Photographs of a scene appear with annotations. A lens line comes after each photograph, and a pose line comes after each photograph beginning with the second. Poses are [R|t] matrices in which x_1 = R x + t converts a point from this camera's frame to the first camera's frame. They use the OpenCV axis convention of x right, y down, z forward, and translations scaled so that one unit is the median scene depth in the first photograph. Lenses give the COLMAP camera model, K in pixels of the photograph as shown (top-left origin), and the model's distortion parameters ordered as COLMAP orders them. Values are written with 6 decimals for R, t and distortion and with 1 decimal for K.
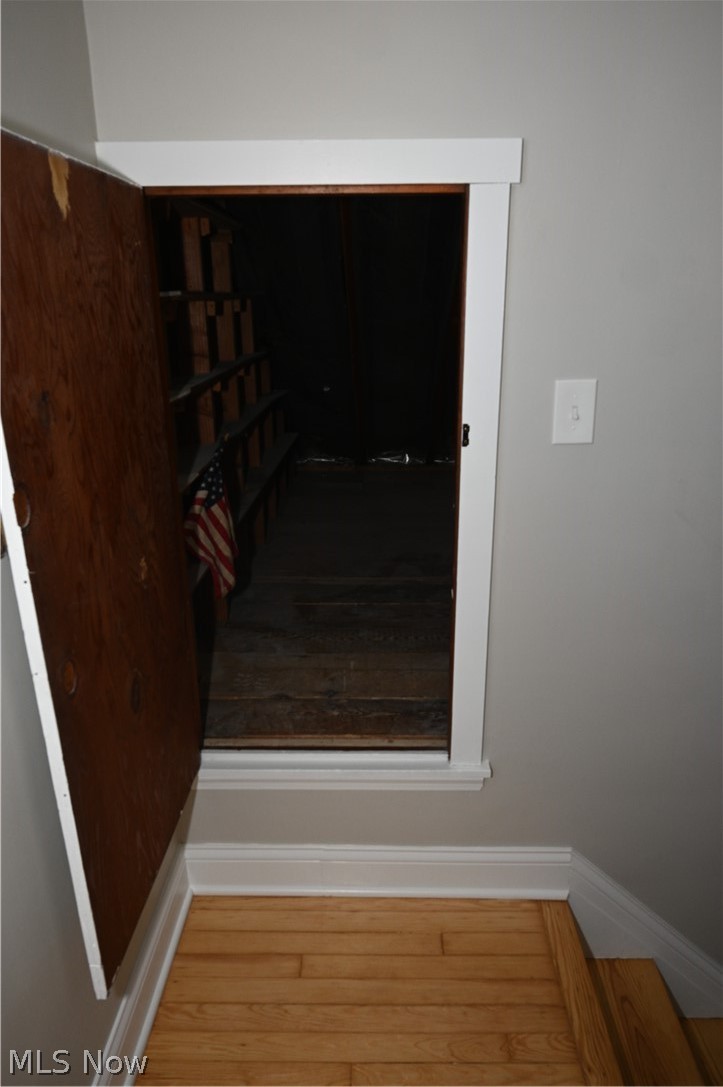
lens RADIAL K [[728.8, 0, 367.3], [0, 728.8, 545.4], [0, 0, 1]] dist [-0.000127, -0.000511]
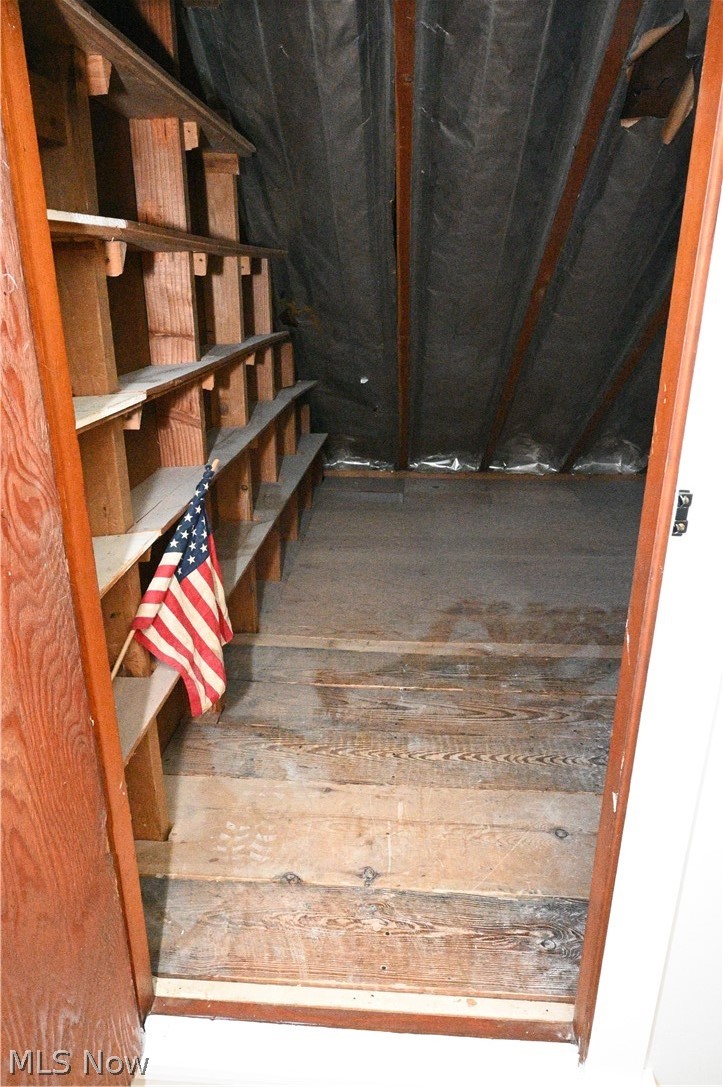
lens RADIAL K [[728.8, 0, 356.0], [0, 728.8, 544.0], [0, 0, 1]] dist [-0.000127, -0.000511]
pose [[0.998350, 0.026601, -0.050884, -0.032928], [-0.025575, 0.999458, 0.020719, -0.088682], [0.051408, -0.019384, 0.998490, 0.341105]]
